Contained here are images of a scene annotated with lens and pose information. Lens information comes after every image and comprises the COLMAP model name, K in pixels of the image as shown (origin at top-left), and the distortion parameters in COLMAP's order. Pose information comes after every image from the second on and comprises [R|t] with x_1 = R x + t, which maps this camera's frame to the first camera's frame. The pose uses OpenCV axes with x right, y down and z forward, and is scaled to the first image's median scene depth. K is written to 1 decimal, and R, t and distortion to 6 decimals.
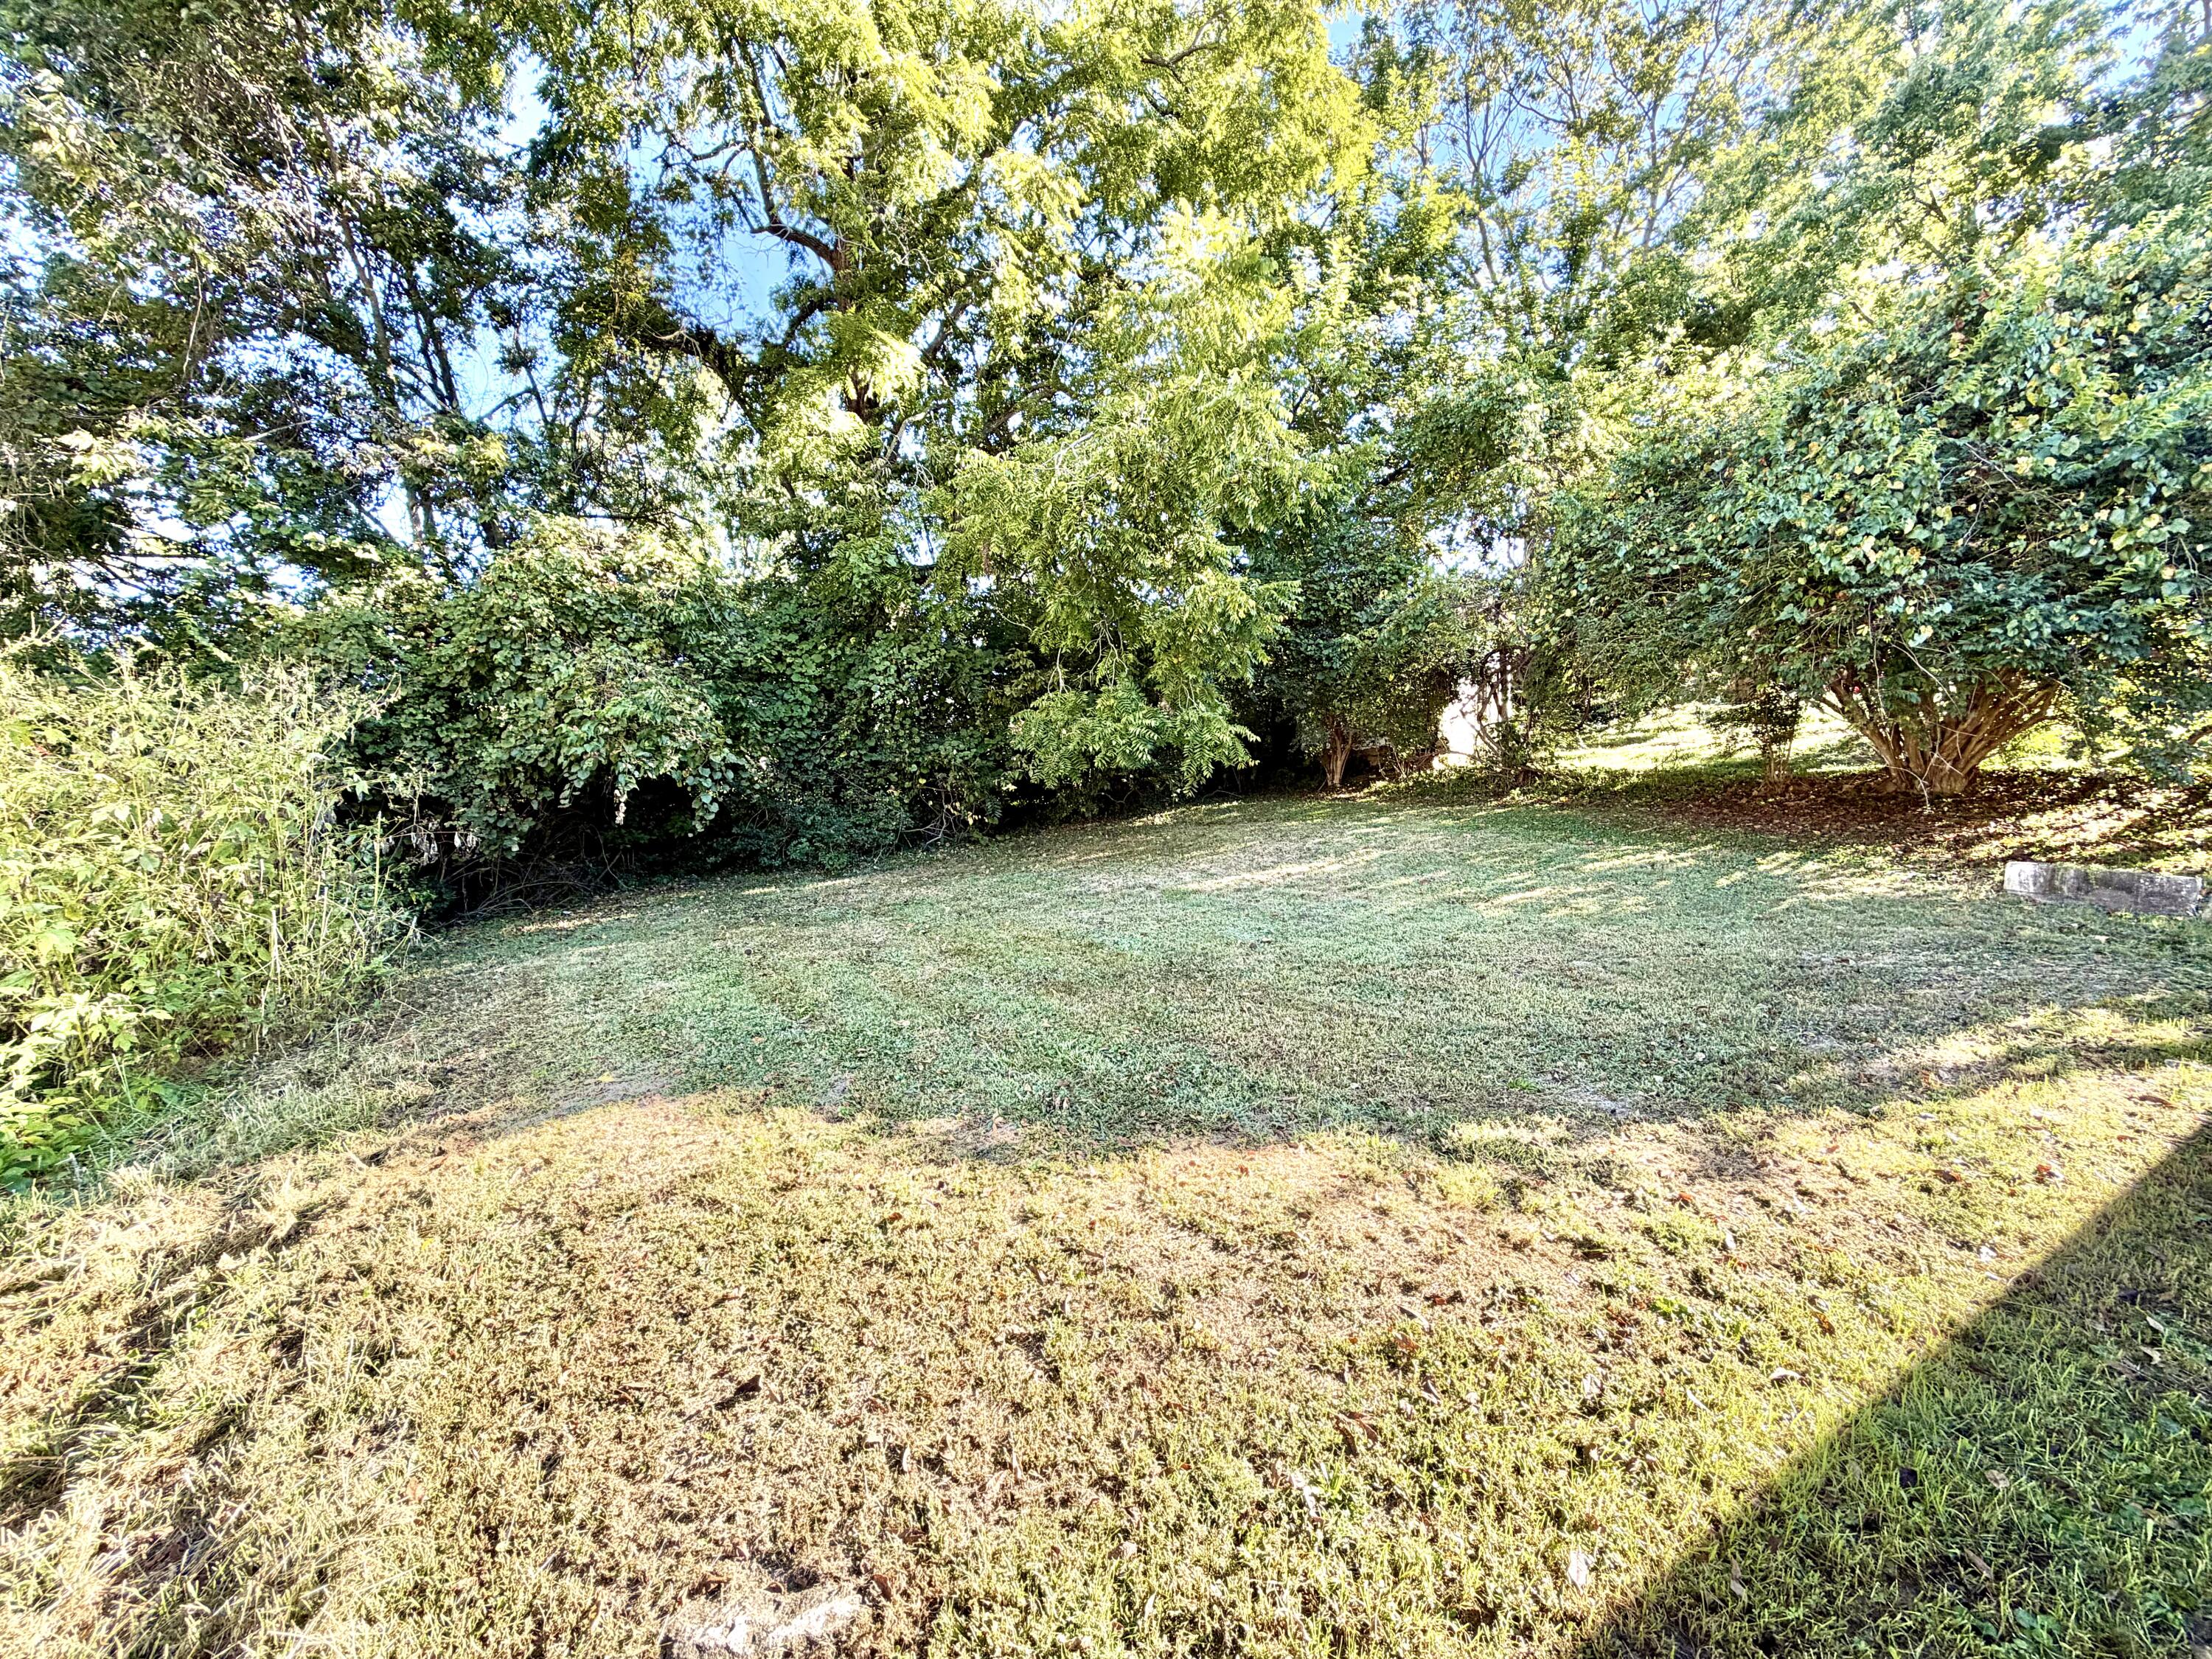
lens RADIAL K [[882.5, 0, 1105.1], [0, 882.5, 829.1], [0, 0, 1]] dist [-0.006704, 0.002041]
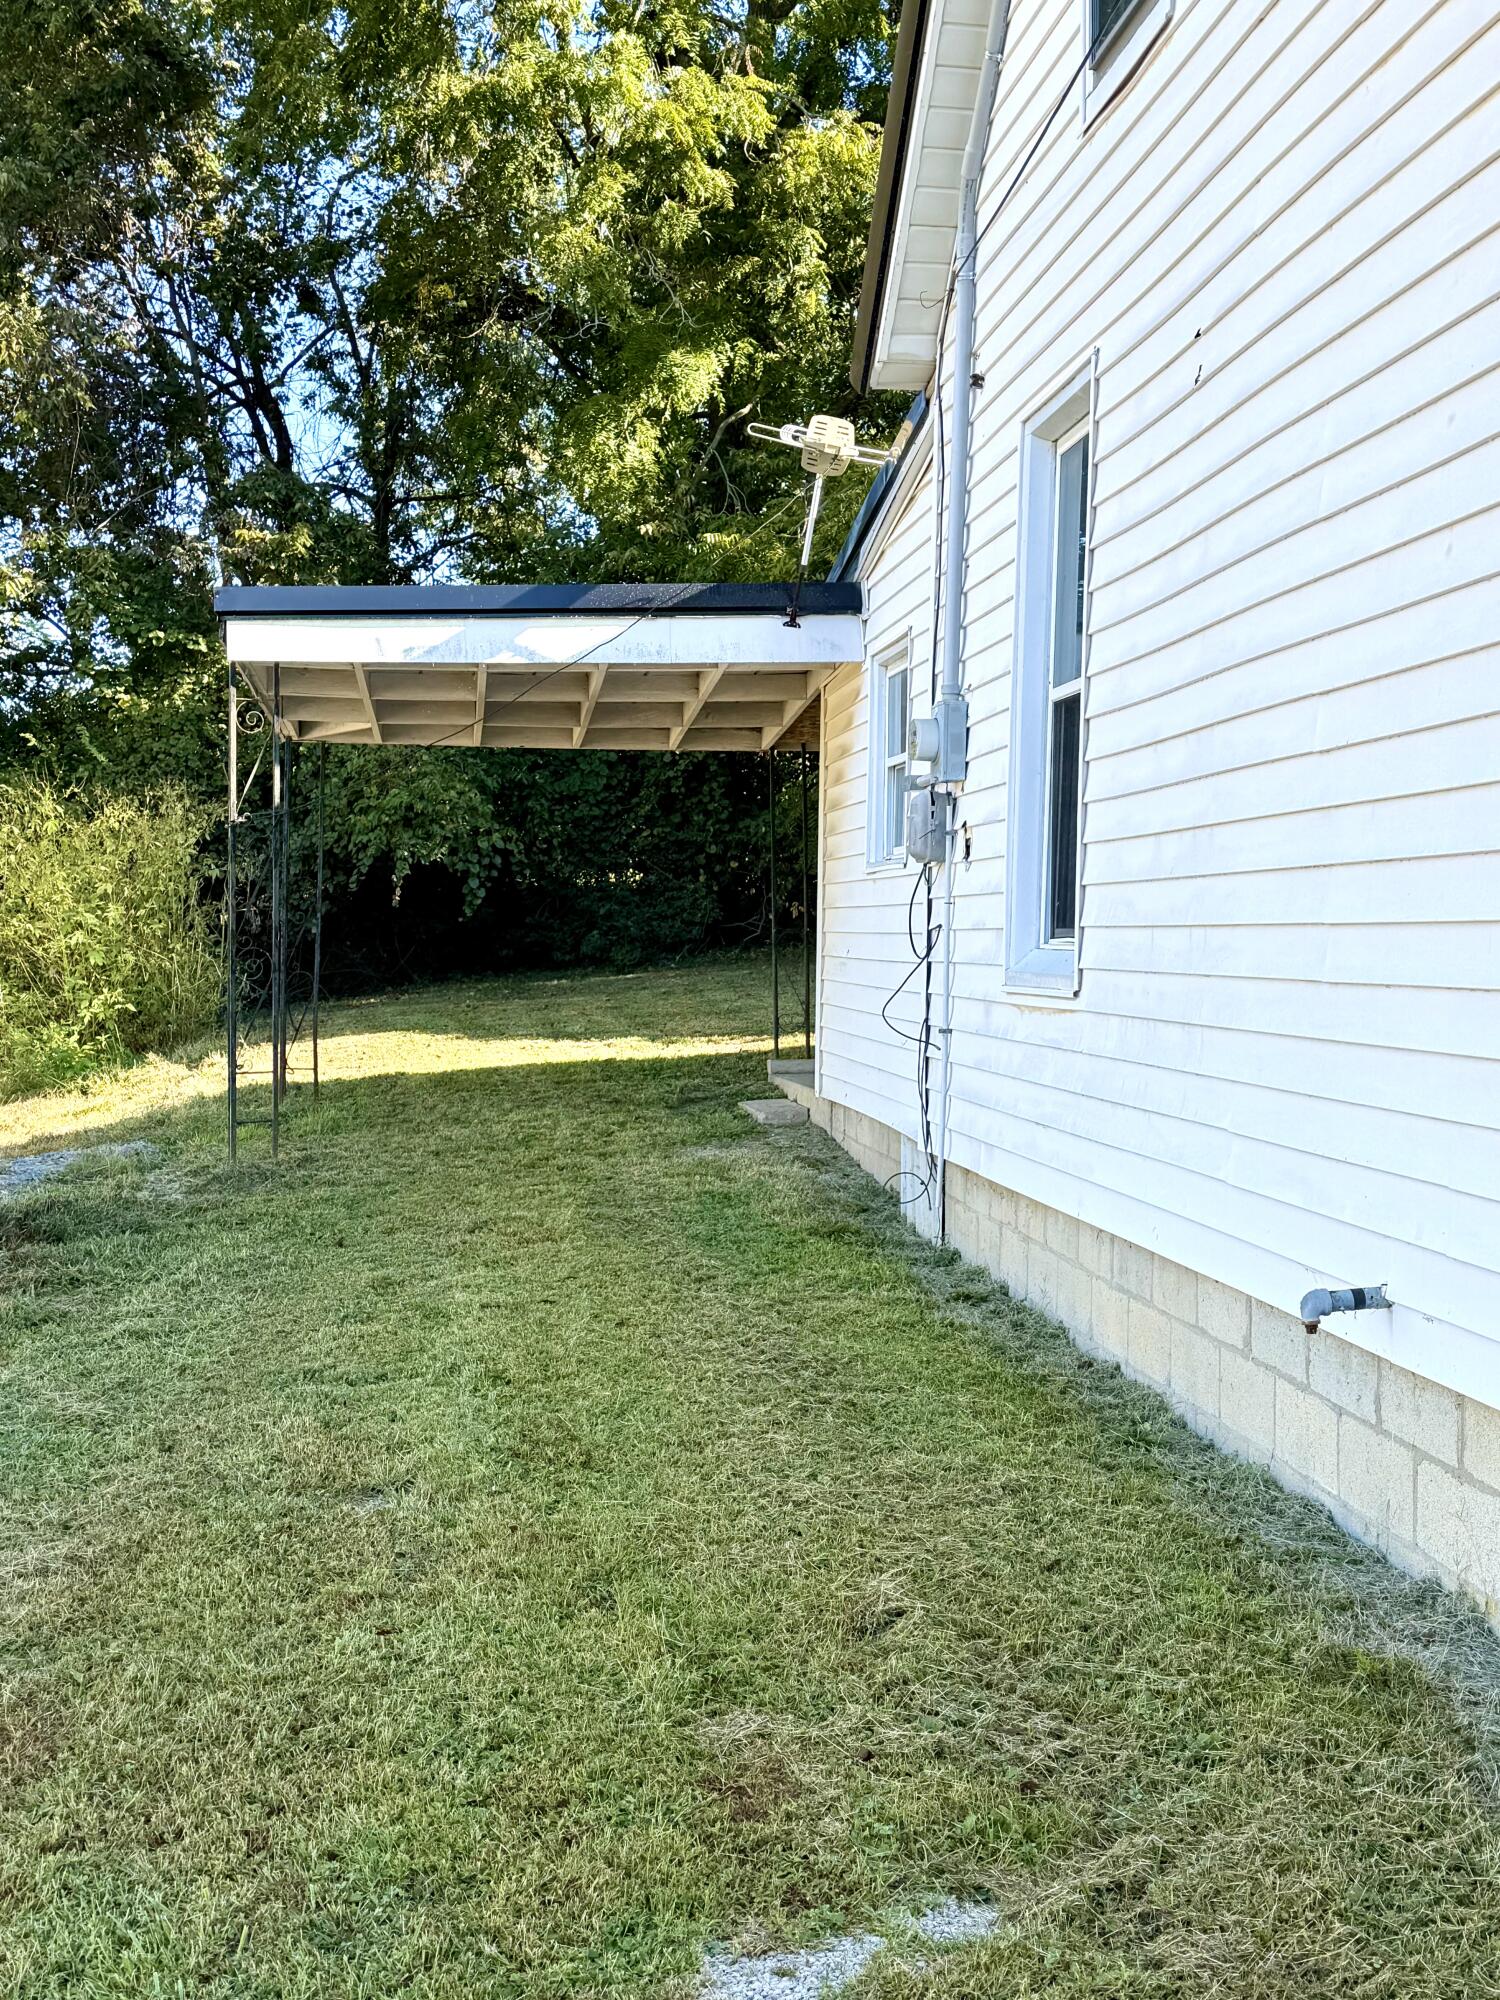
lens RADIAL K [[2310.5, 0, 738.5], [0, 2310.5, 1004.6], [0, 0, 1]] dist [0.109985, 0.000000]
pose [[0.913459, 0.026267, -0.406081, 0.892988], [-0.019067, 0.999581, 0.021766, 0.039822], [0.406483, -0.012139, 0.913578, -1.286919]]
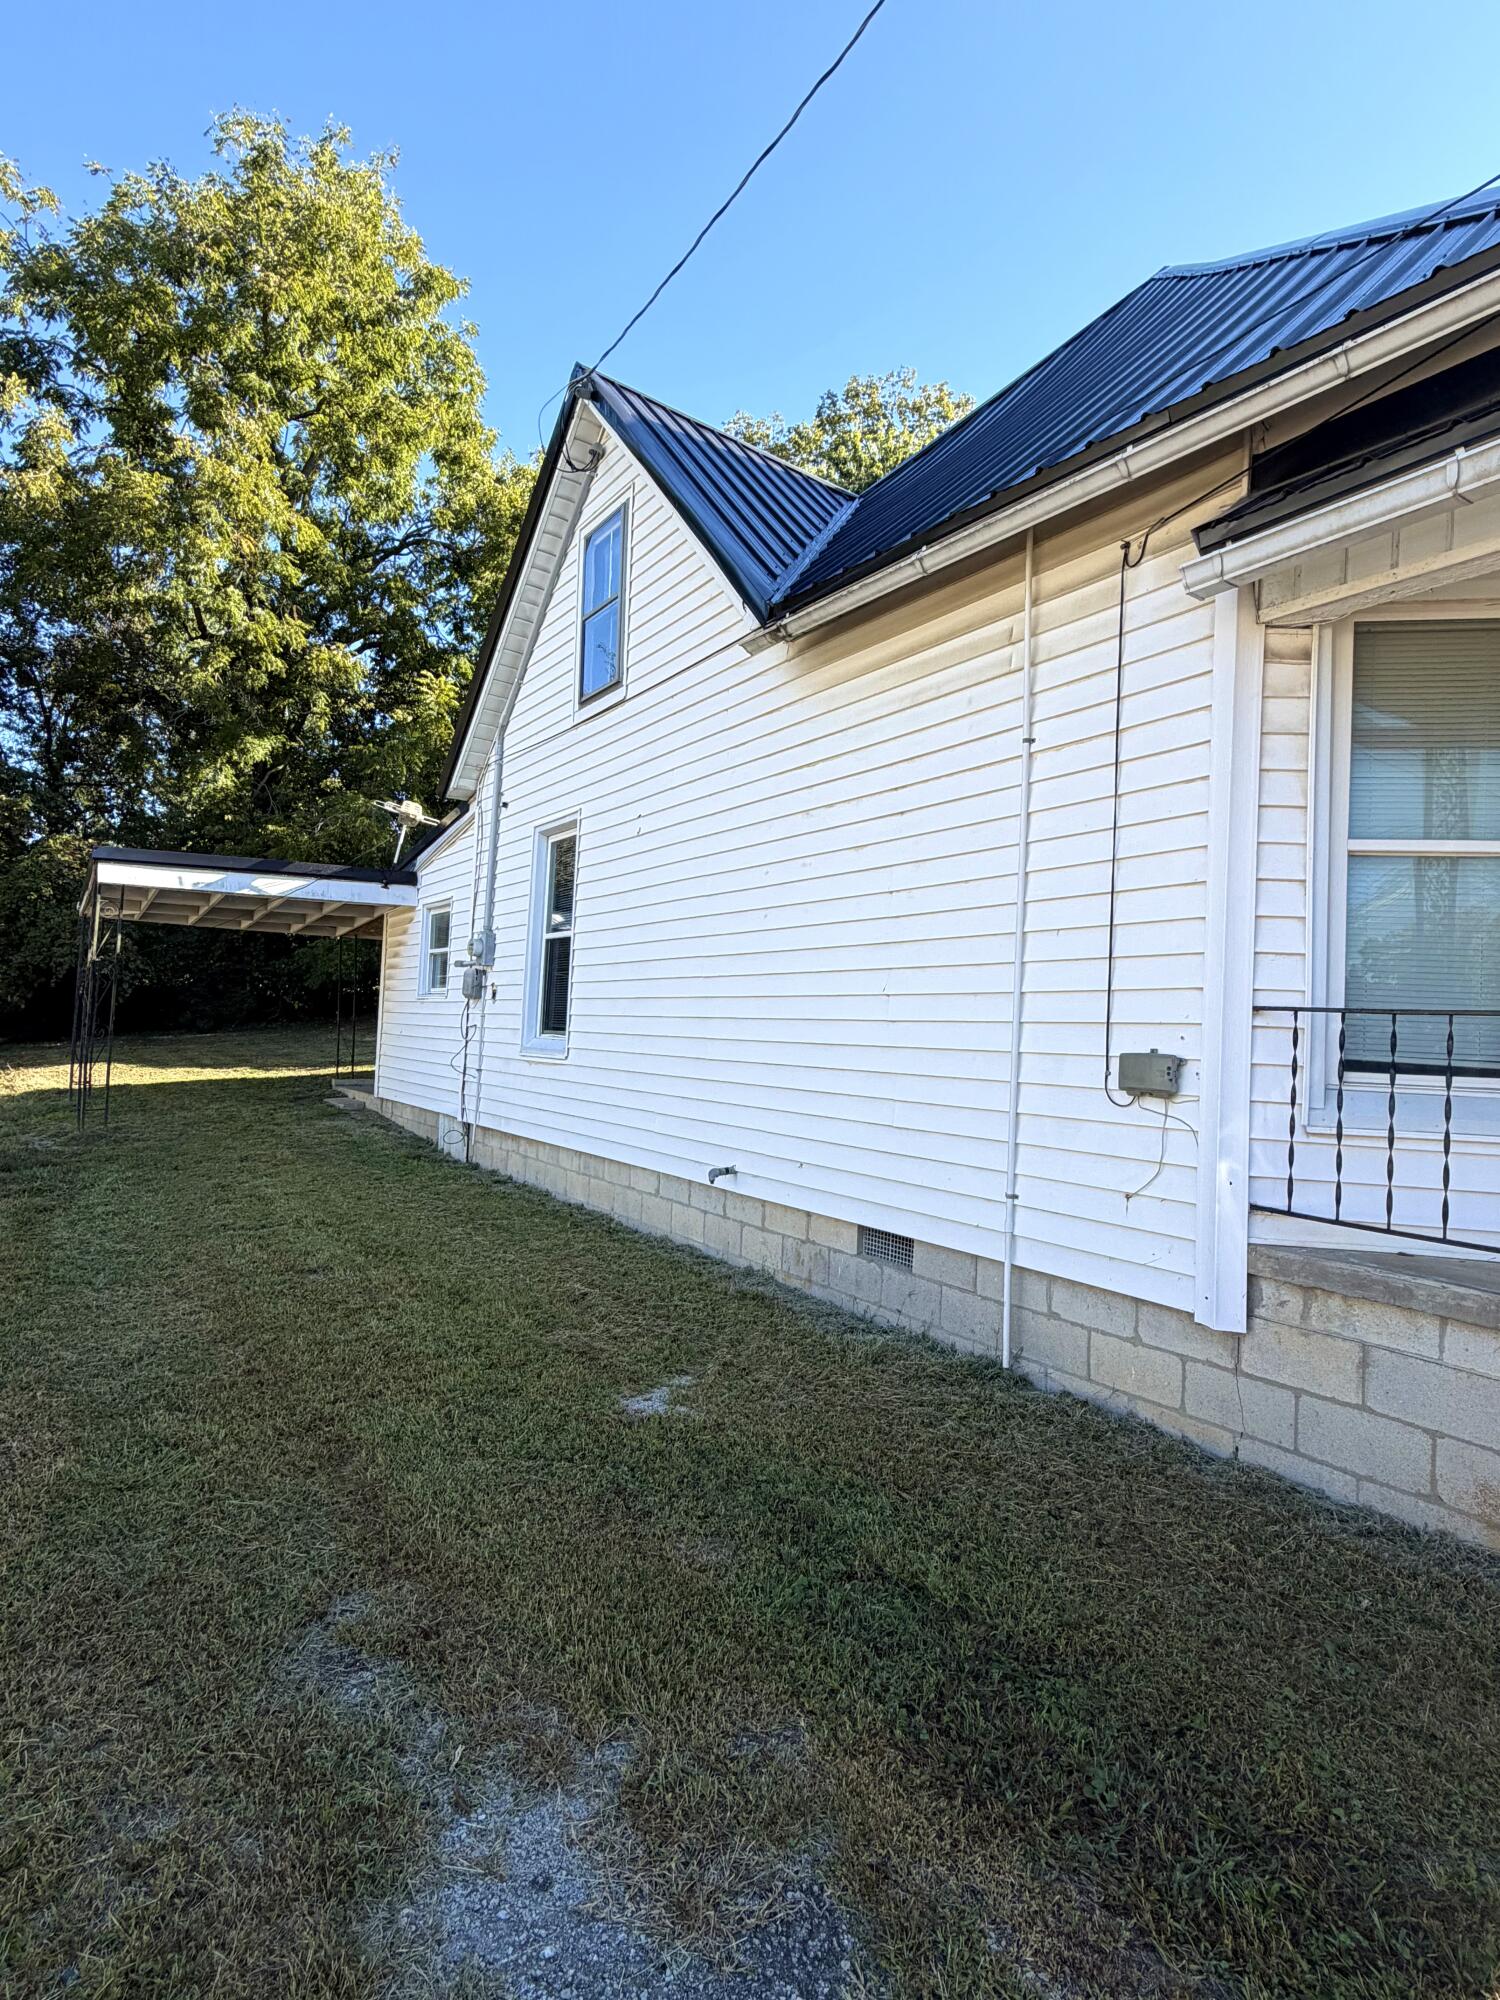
lens RADIAL K [[1047.5, 0, 743.3], [0, 1047.5, 996.9], [0, 0, 1]] dist [0.004876, 0.000814]
pose [[0.997127, 0.048942, 0.057815, 0.786120], [-0.046295, 0.997856, -0.046265, 0.034330], [-0.059955, 0.043456, 0.997255, -1.415709]]
